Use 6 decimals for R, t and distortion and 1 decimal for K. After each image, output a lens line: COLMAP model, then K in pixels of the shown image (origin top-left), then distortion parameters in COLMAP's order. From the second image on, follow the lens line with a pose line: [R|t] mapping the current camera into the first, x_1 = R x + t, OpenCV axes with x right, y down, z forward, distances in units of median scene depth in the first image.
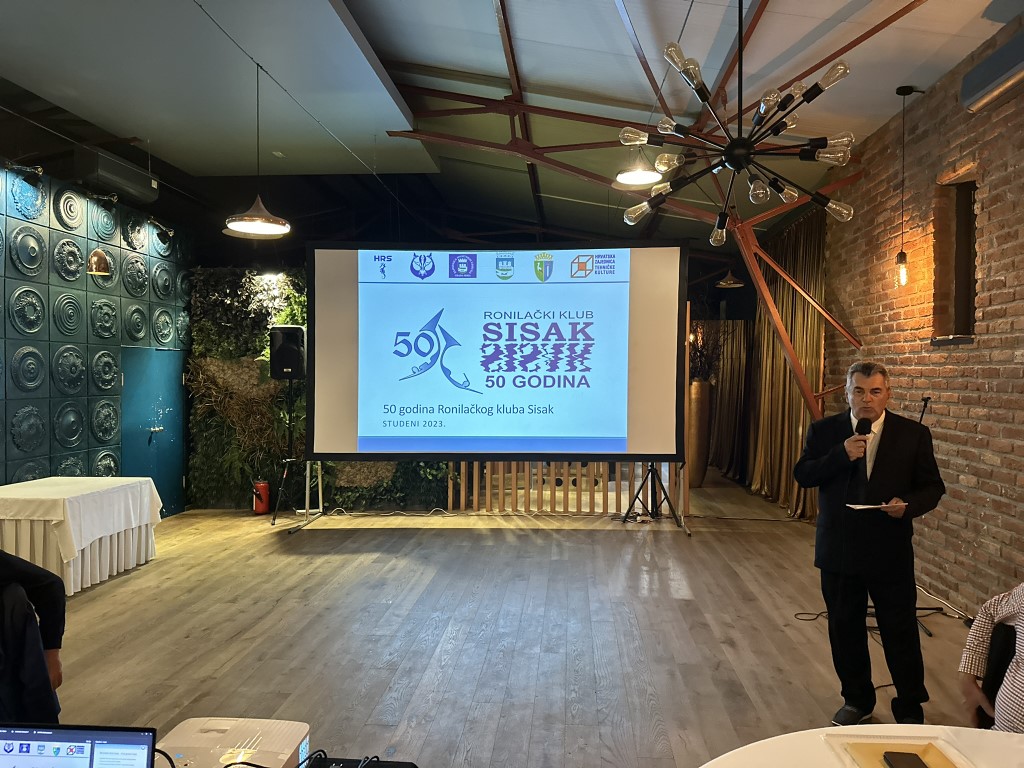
lens RADIAL K [[716.2, 0, 510.3], [0, 716.2, 385.6], [0, 0, 1]] dist [0.068486, -0.101349]
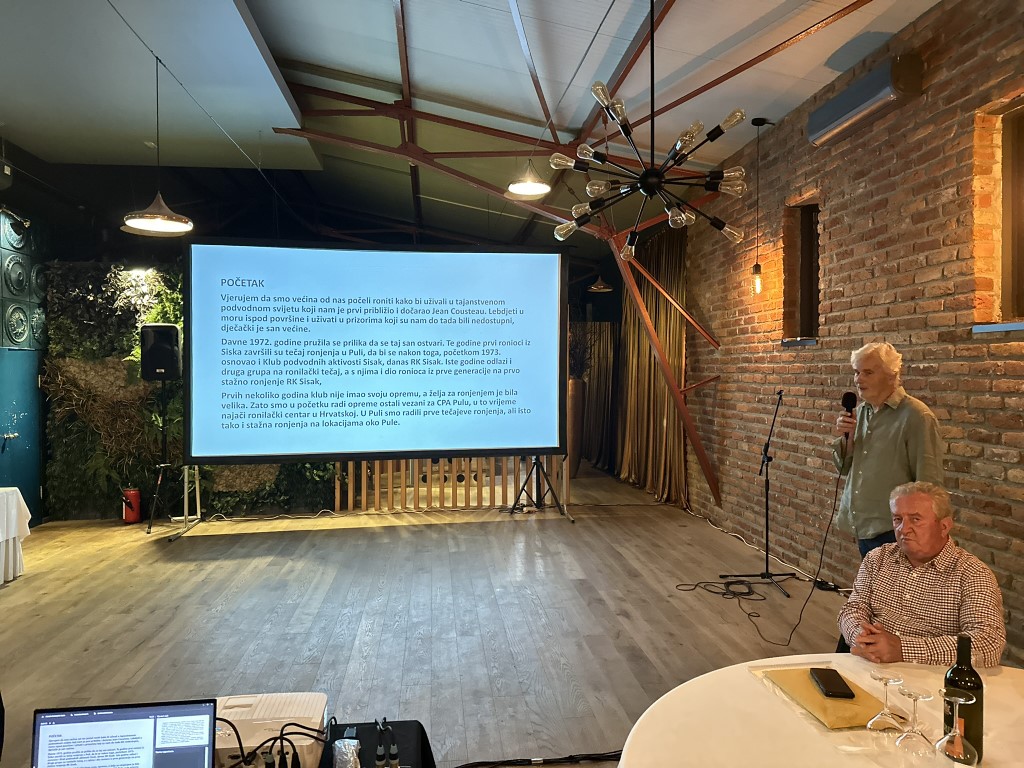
lens RADIAL K [[716.3, 0, 512.0], [0, 716.3, 384.0], [0, 0, 1]] dist [0.048206, -0.062429]
pose [[0.980856, -0.009725, 0.194490, -0.047609], [0.009803, 0.999952, 0.000560, -0.000068], [-0.194486, 0.001357, 0.980904, -0.030223]]
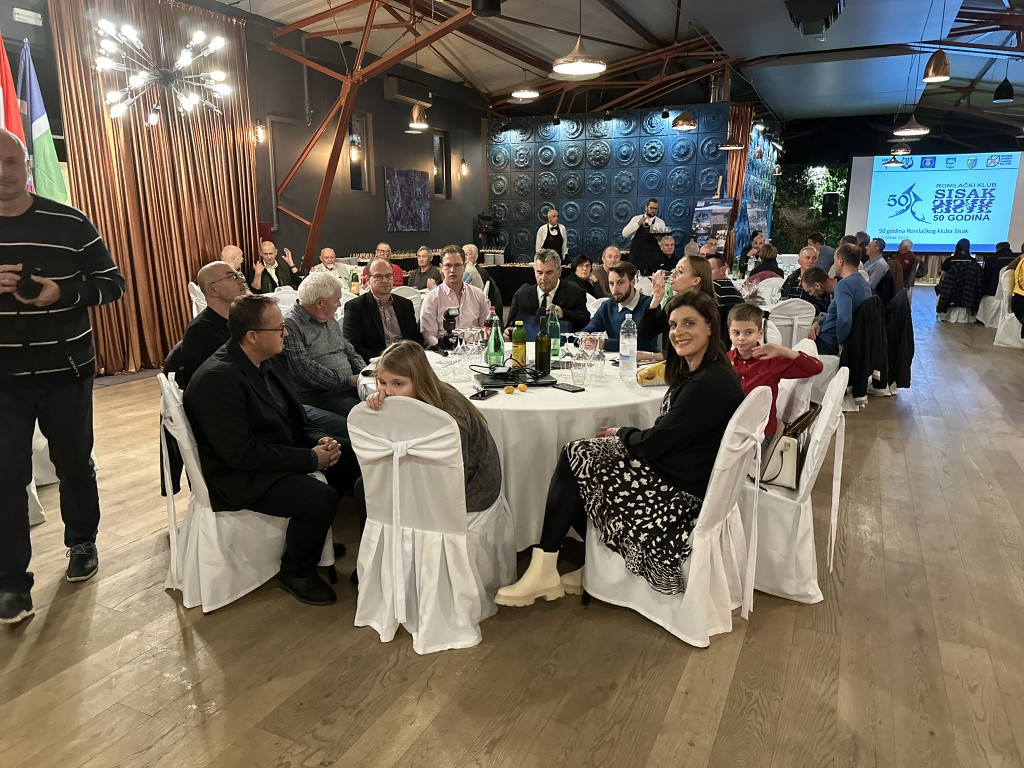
lens RADIAL K [[716.3, 0, 512.0], [0, 716.3, 384.0], [0, 0, 1]] dist [0.048206, -0.062429]
pose [[0.949657, 0.060255, -0.307443, -0.613642], [0.001448, 0.980476, 0.196634, 0.062319], [0.313289, -0.187180, 0.931028, -1.713880]]
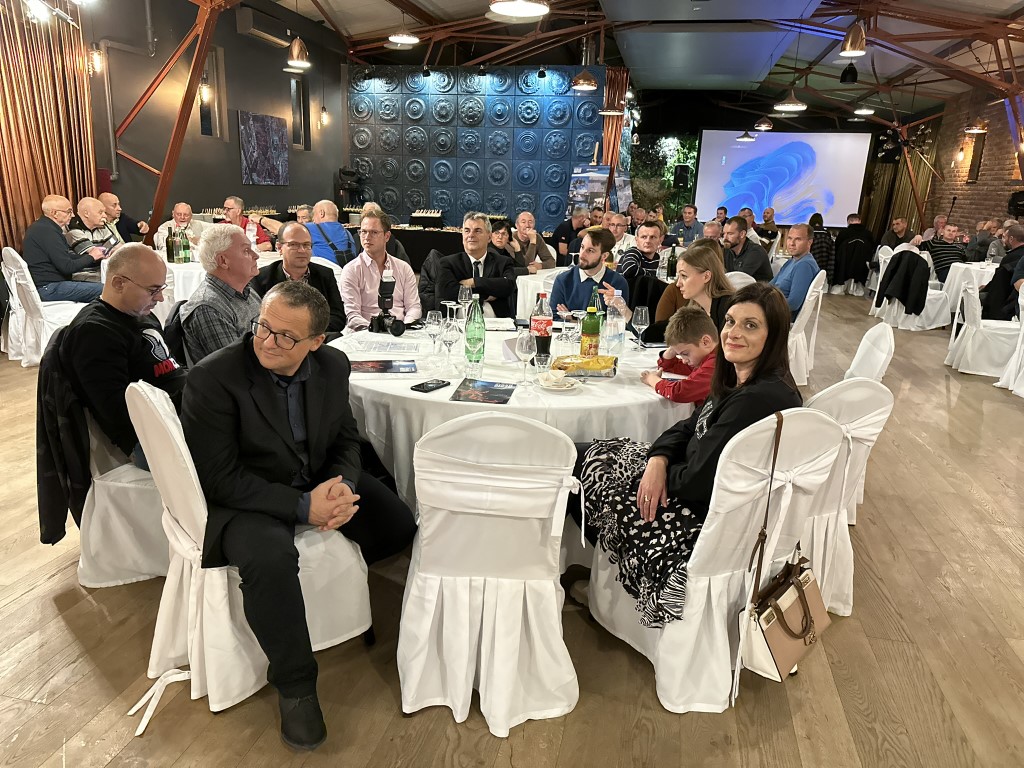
lens RADIAL K [[729.9, 0, 512.0], [0, 729.9, 384.0], [0, 0, 1]] dist [0.045005, -0.063462]
pose [[0.991446, 0.065096, -0.113121, -0.626897], [-0.036307, 0.970086, 0.240033, 0.061588], [0.125362, -0.233873, 0.964151, -1.704816]]
